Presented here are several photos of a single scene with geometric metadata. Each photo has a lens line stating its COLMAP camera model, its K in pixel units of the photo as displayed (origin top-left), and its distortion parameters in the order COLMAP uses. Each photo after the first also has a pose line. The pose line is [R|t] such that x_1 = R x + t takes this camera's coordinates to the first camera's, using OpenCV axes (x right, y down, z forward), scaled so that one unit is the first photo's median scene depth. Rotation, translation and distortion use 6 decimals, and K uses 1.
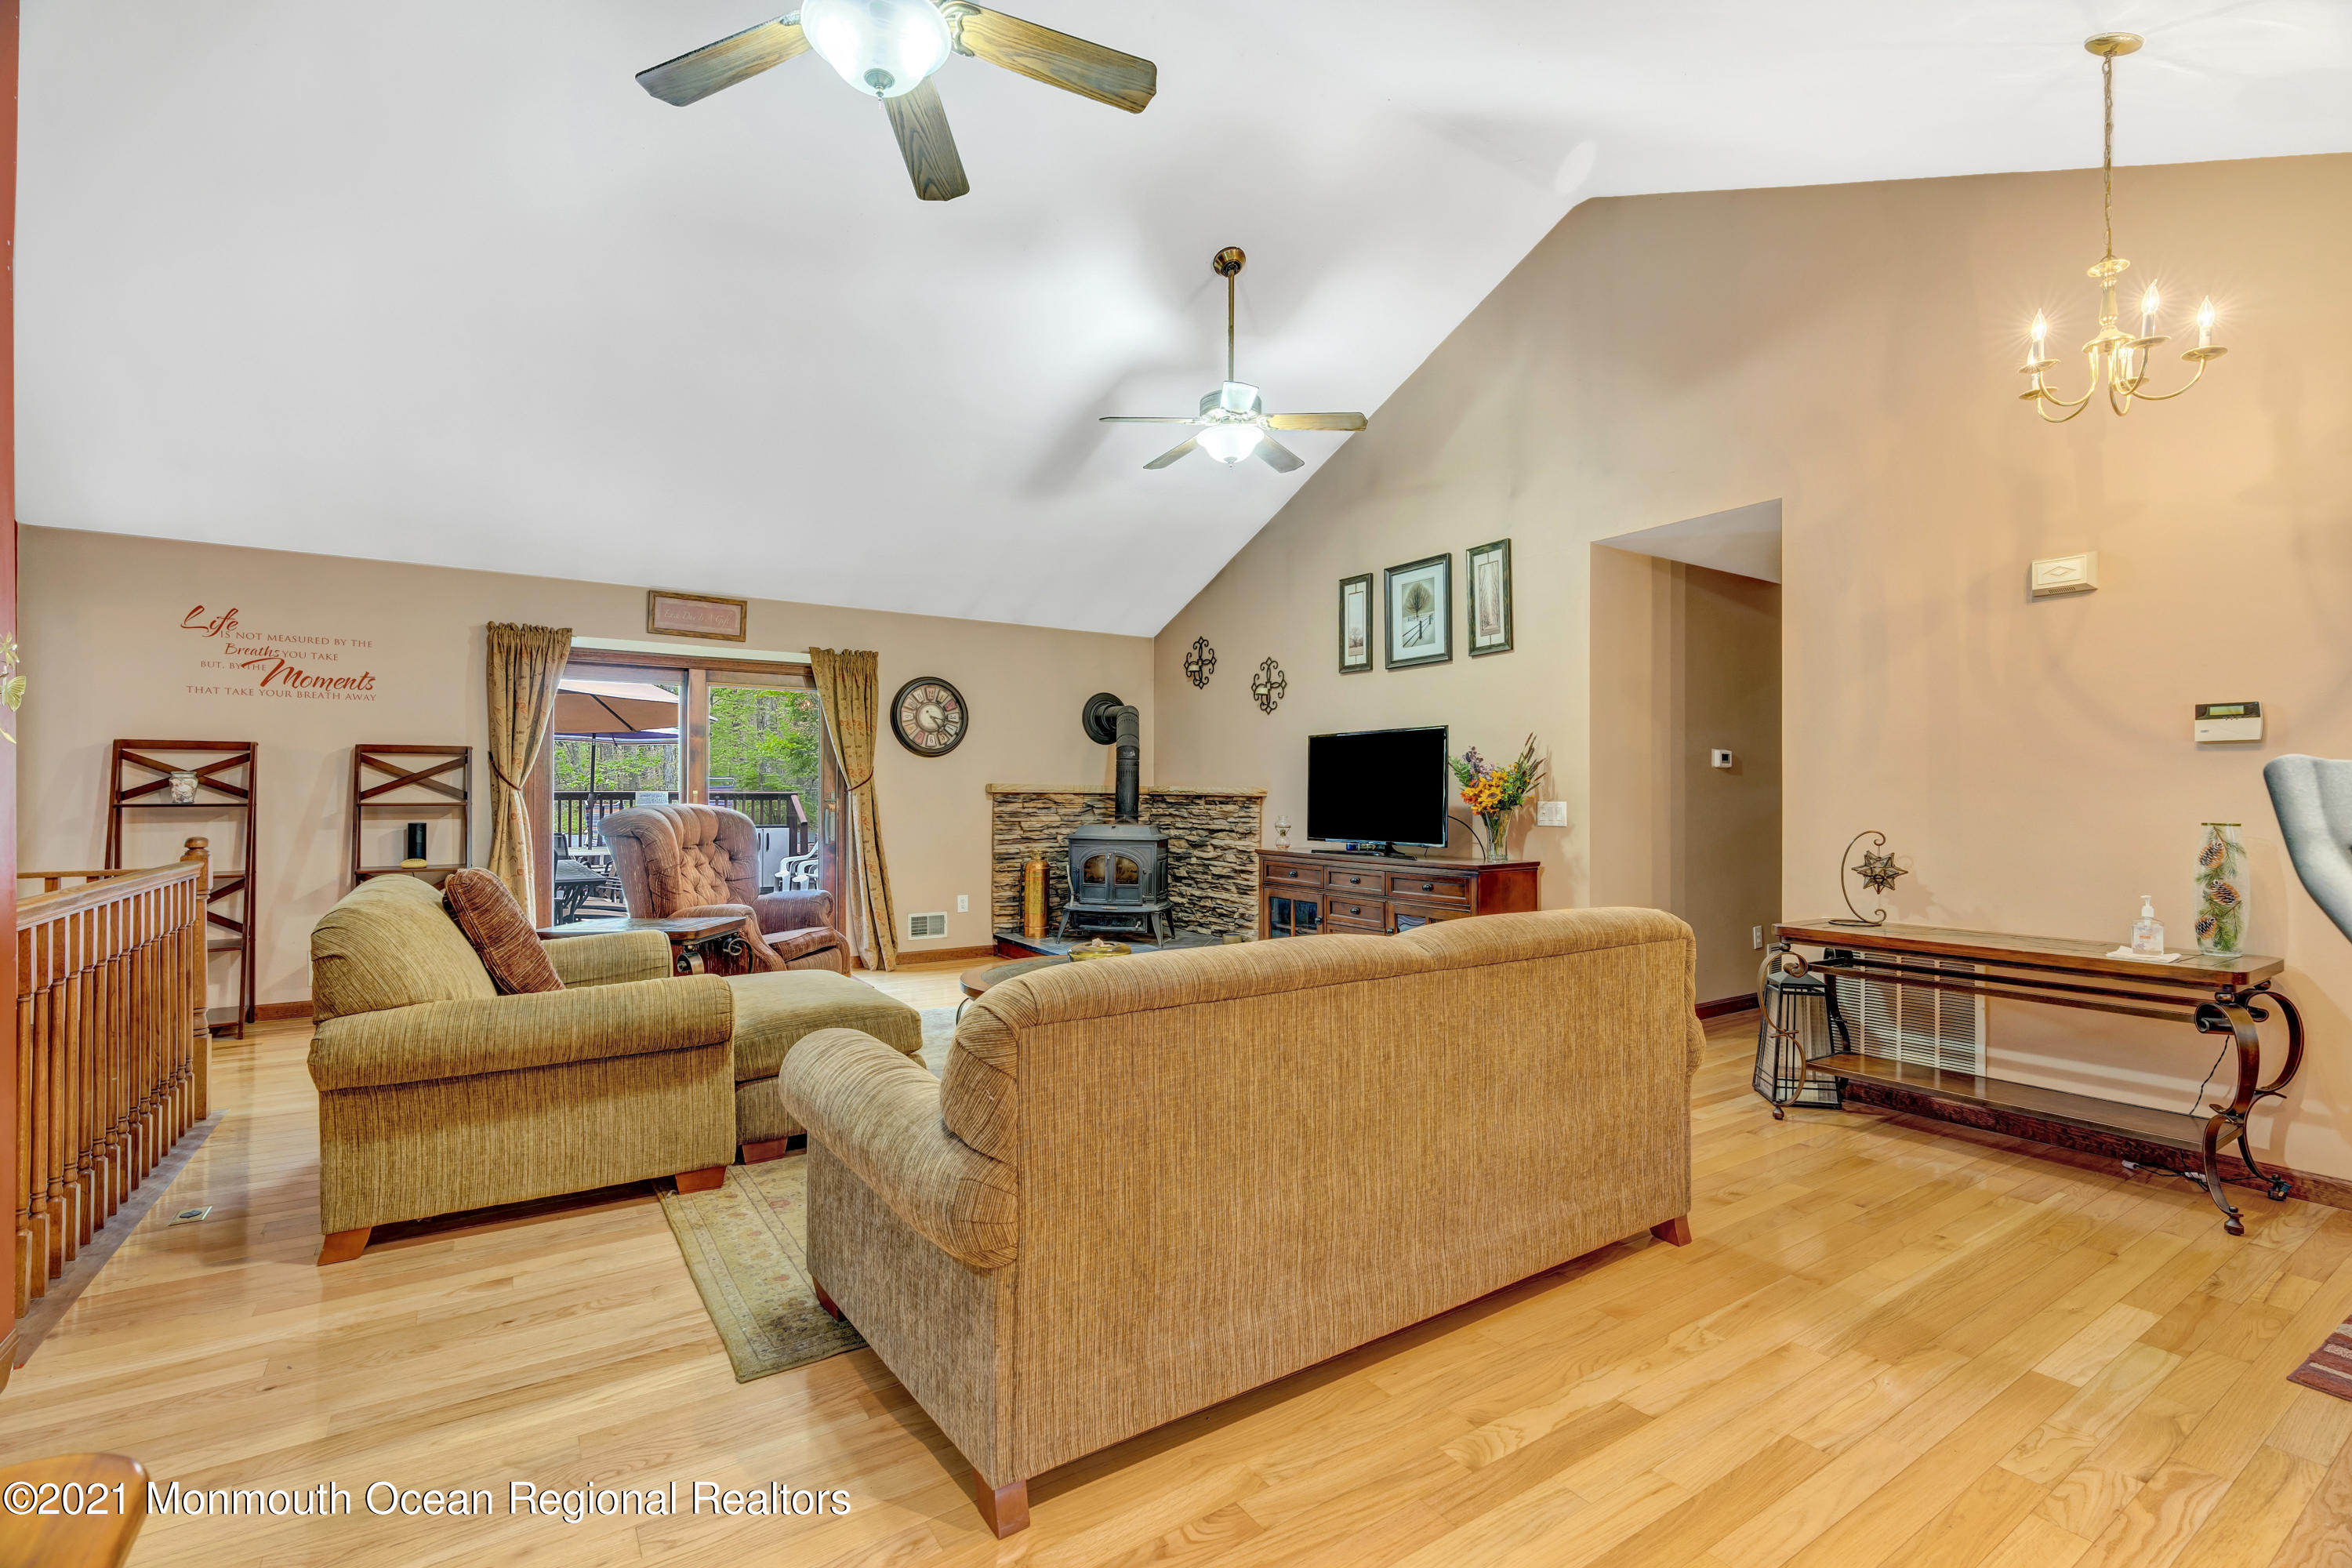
lens RADIAL K [[1060.3, 0, 1183.7], [0, 1060.3, 787.5], [0, 0, 1]] dist [-0.007788, 0.002132]
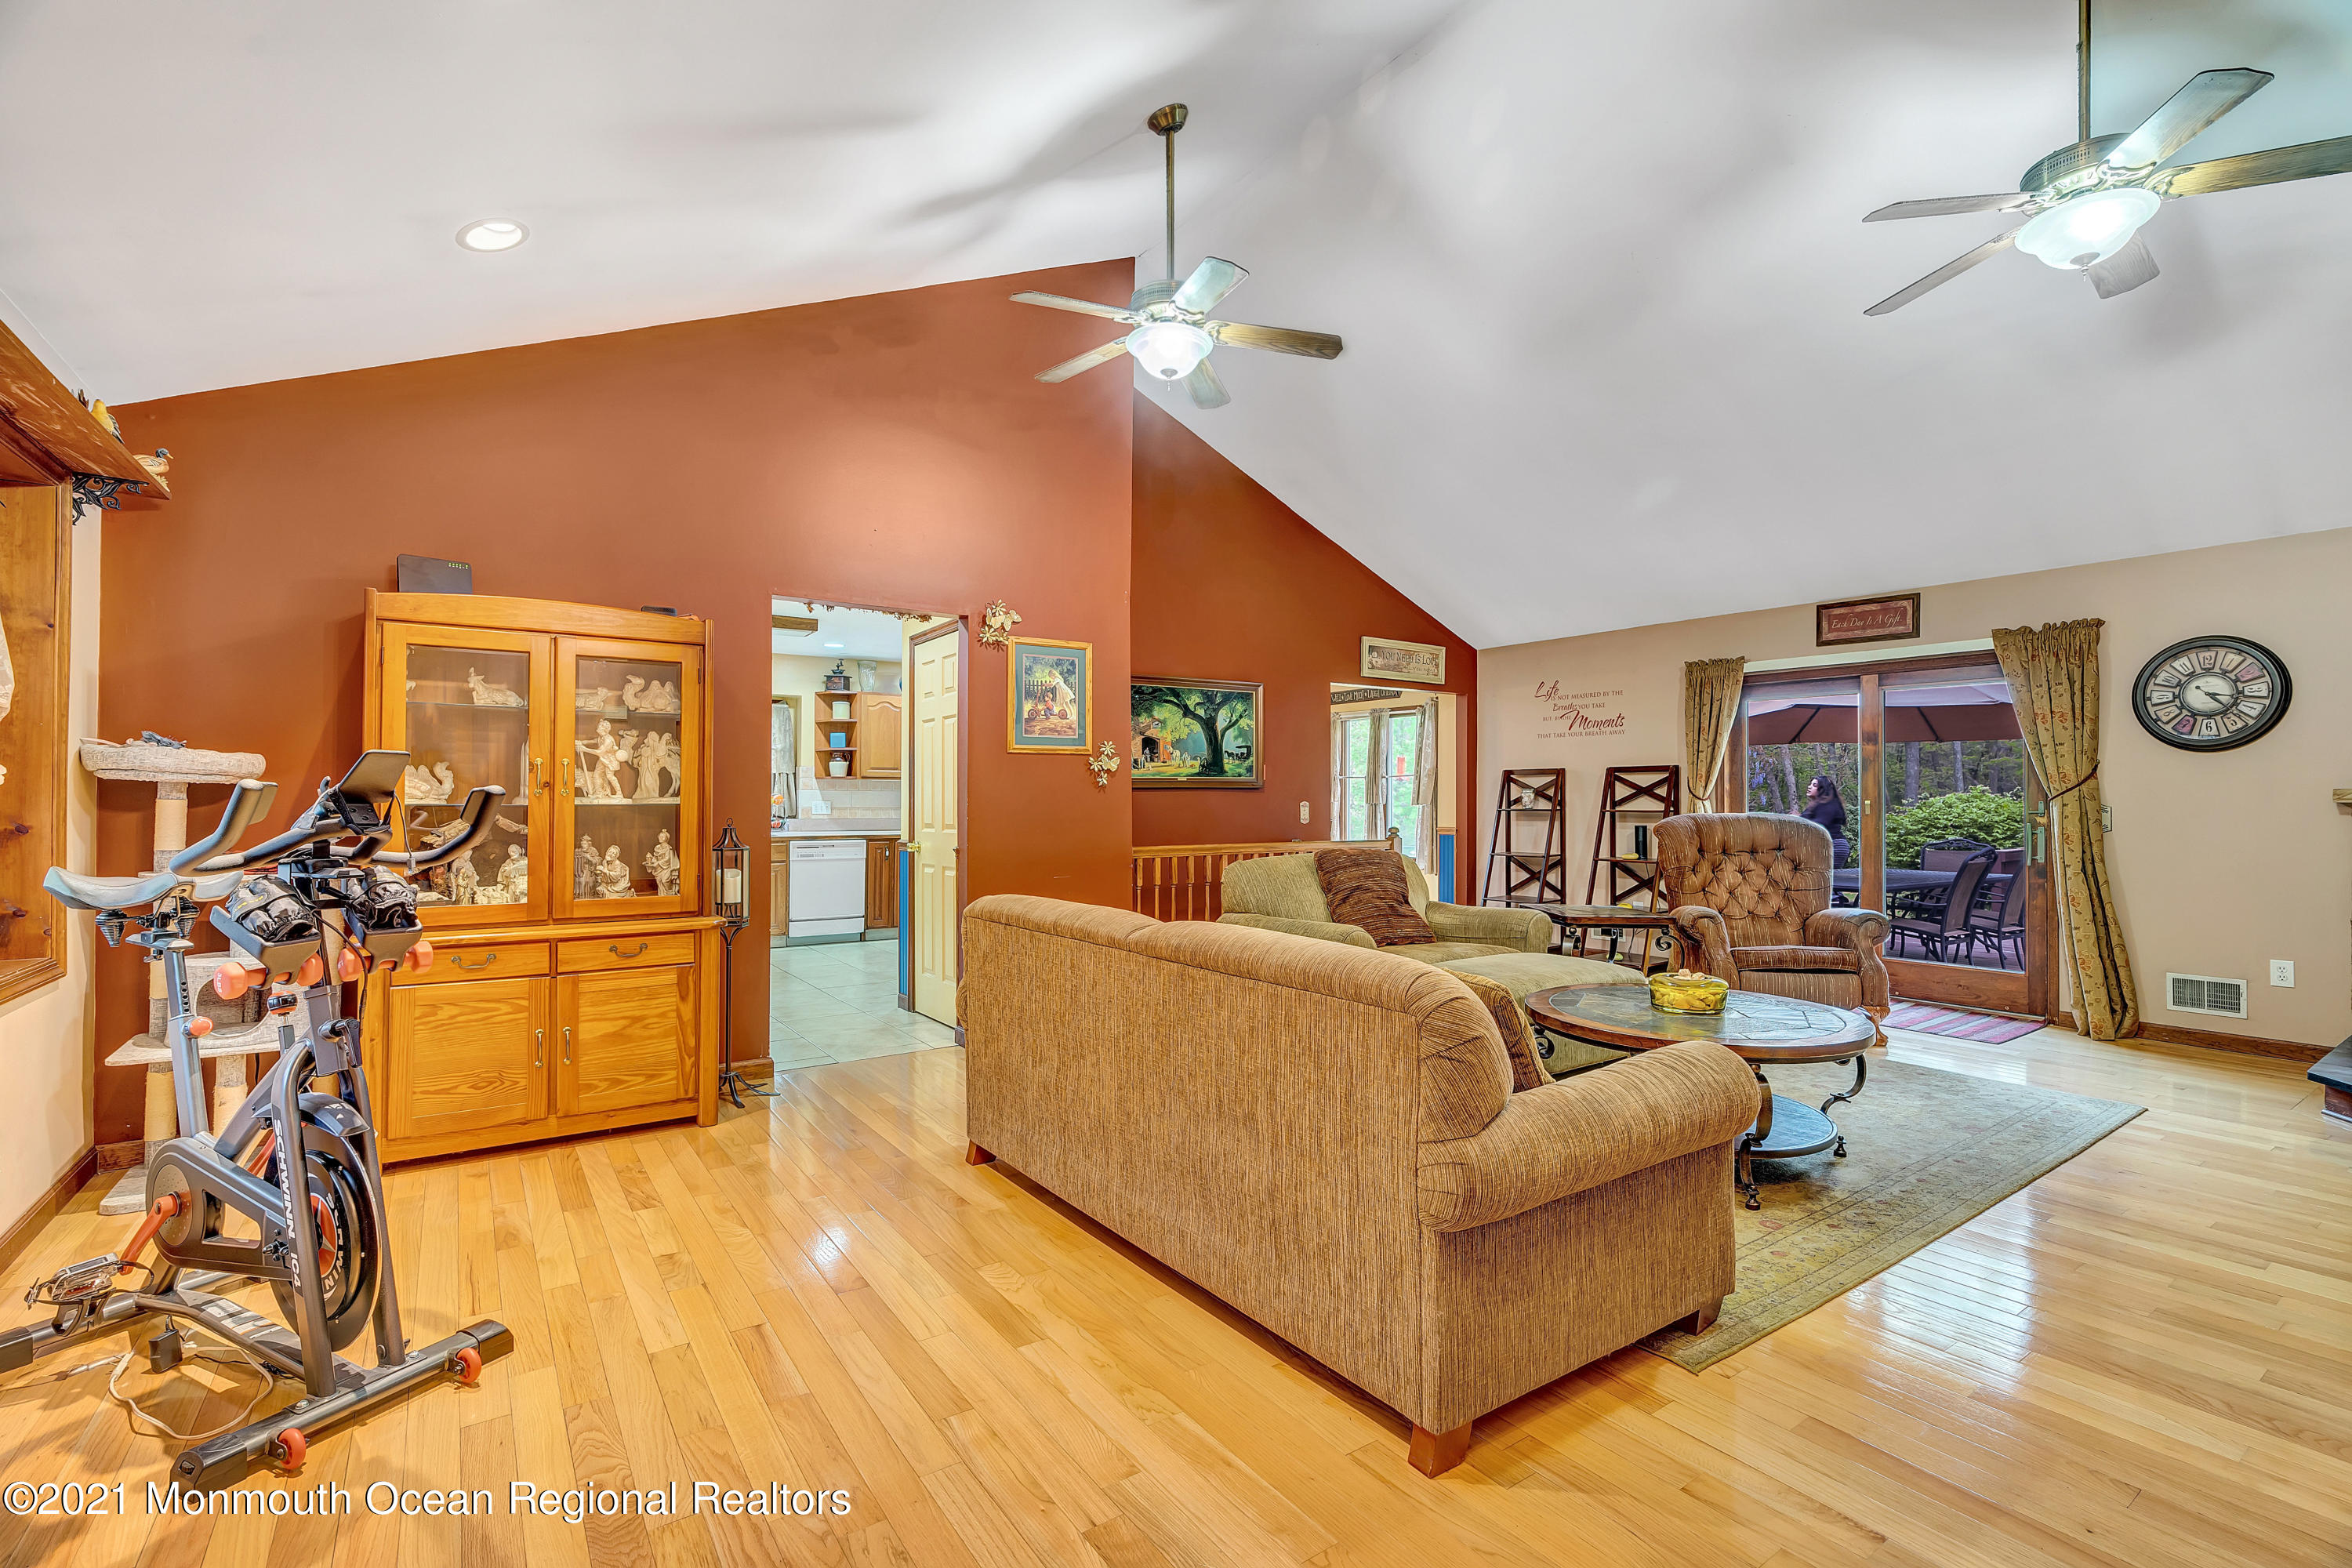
lens RADIAL K [[1060.3, 0, 1189.3], [0, 1060.3, 785.9], [0, 0, 1]] dist [-0.007788, 0.002132]
pose [[0.019760, -0.015122, -0.999690, 0.565059], [0.003473, 0.999881, -0.015056, 0.002482], [0.999799, -0.003174, 0.019810, 0.411410]]
